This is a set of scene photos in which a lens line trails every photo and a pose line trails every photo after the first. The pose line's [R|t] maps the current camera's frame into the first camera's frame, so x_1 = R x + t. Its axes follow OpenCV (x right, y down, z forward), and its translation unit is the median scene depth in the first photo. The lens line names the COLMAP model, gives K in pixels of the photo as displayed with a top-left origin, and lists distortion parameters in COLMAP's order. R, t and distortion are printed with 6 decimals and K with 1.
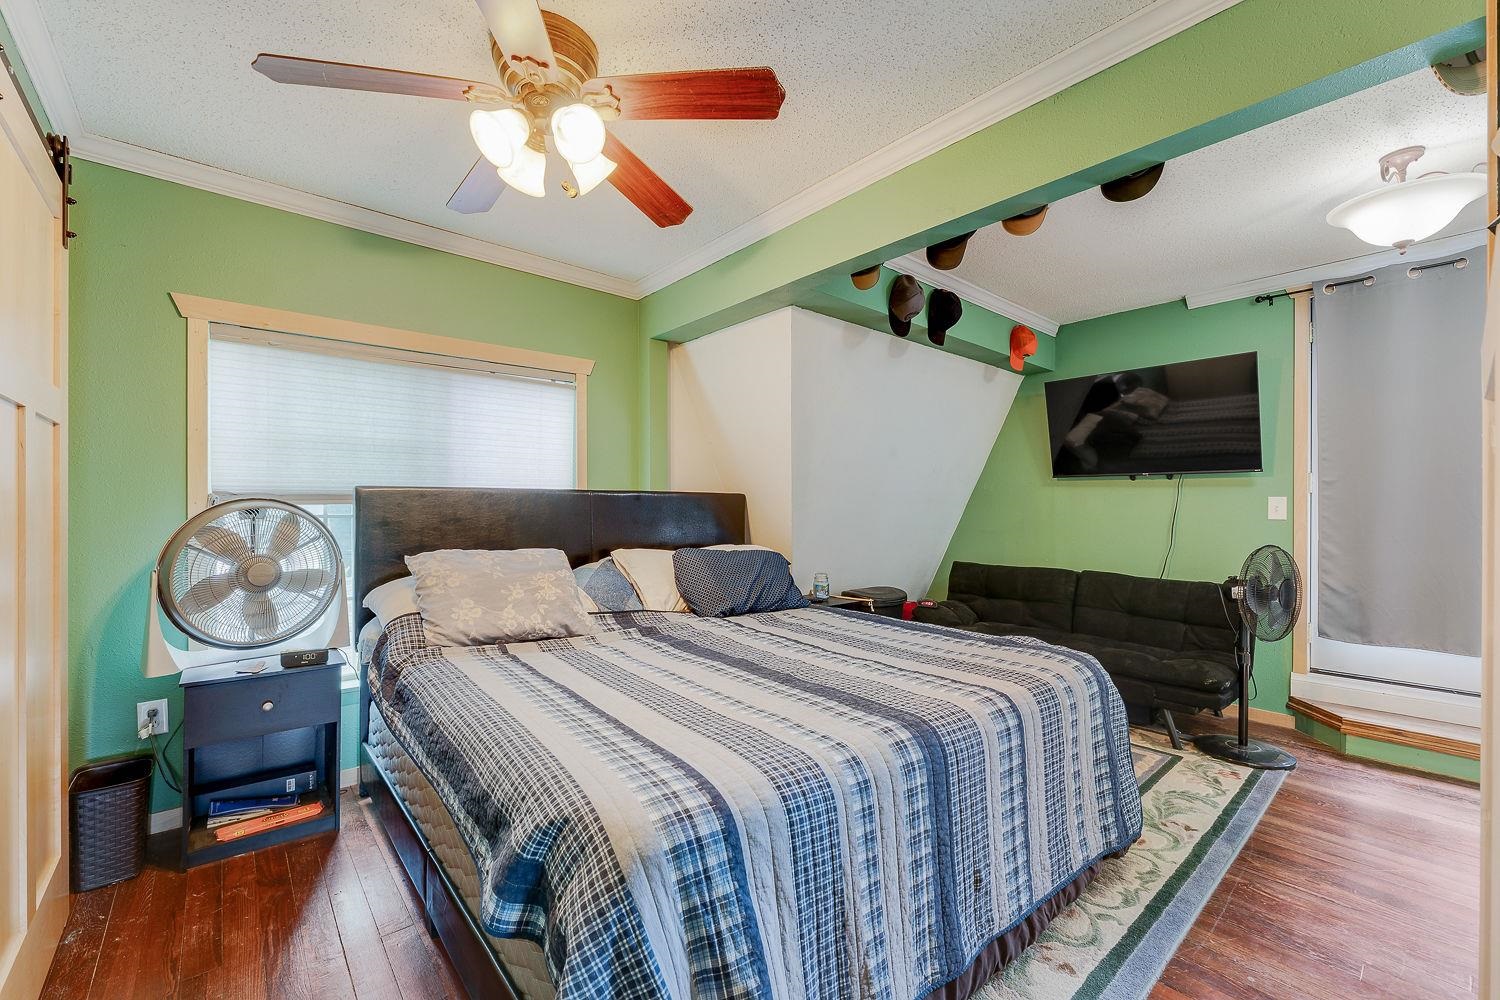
lens RADIAL K [[599.2, 0, 766.2], [0, 599.2, 506.1], [0, 0, 1]] dist [0.005090, -0.000544]
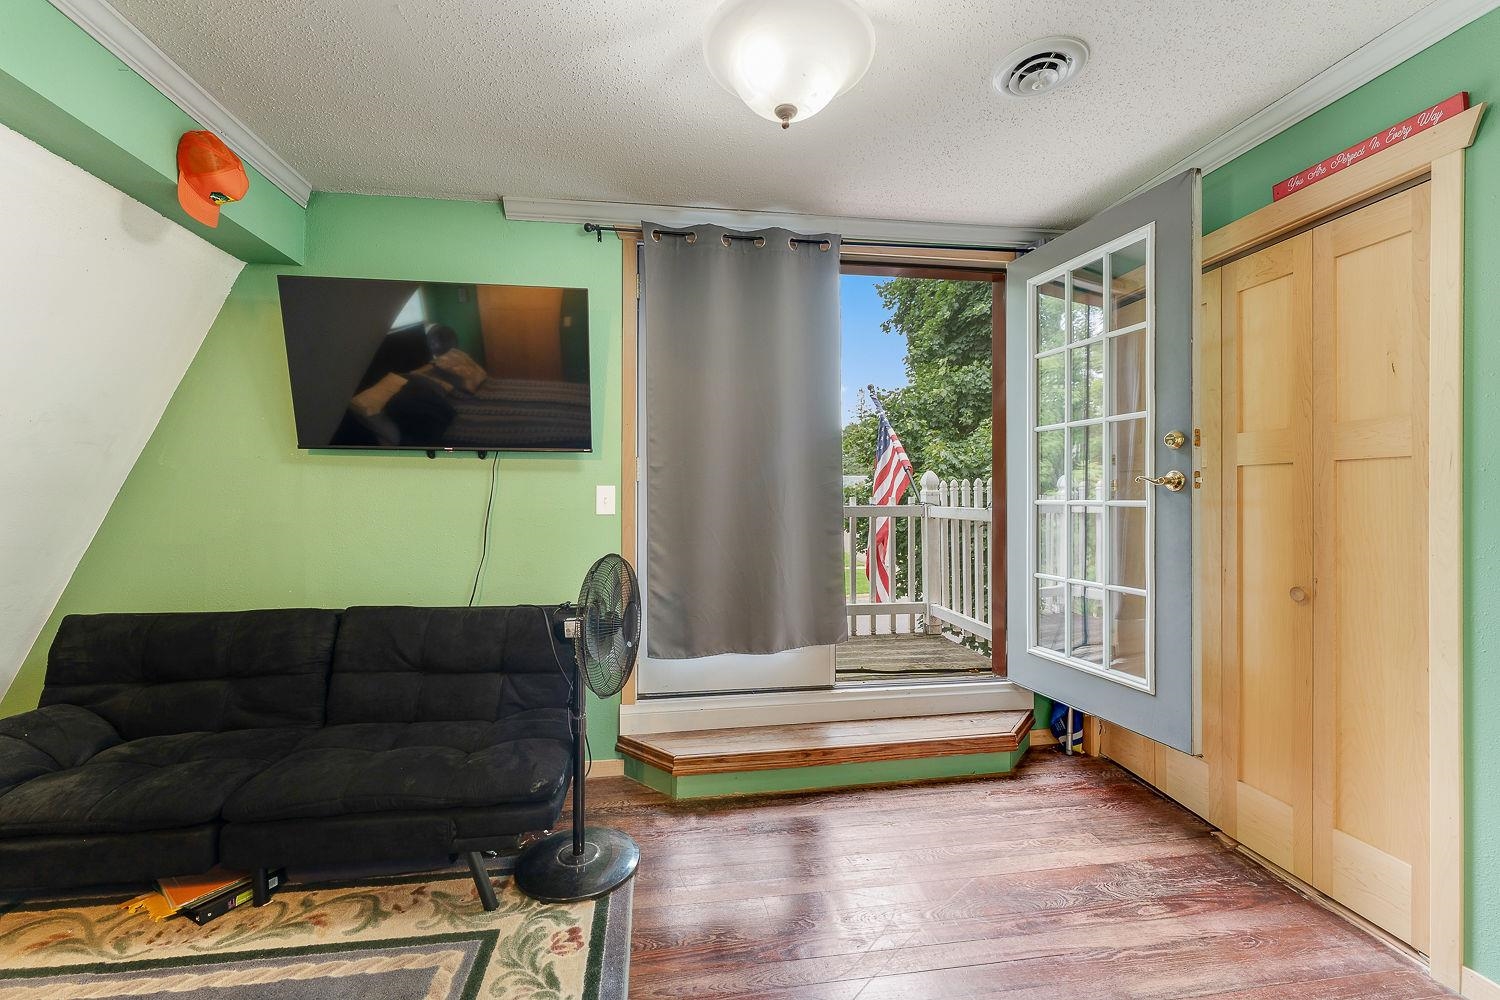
lens RADIAL K [[599.2, 0, 754.5], [0, 599.2, 497.6], [0, 0, 1]] dist [0.005090, -0.000544]
pose [[0.535906, -0.003350, 0.844271, 0.287139], [-0.000104, 0.999992, 0.004033, -0.002799], [-0.844277, -0.002250, 0.535902, 0.410119]]
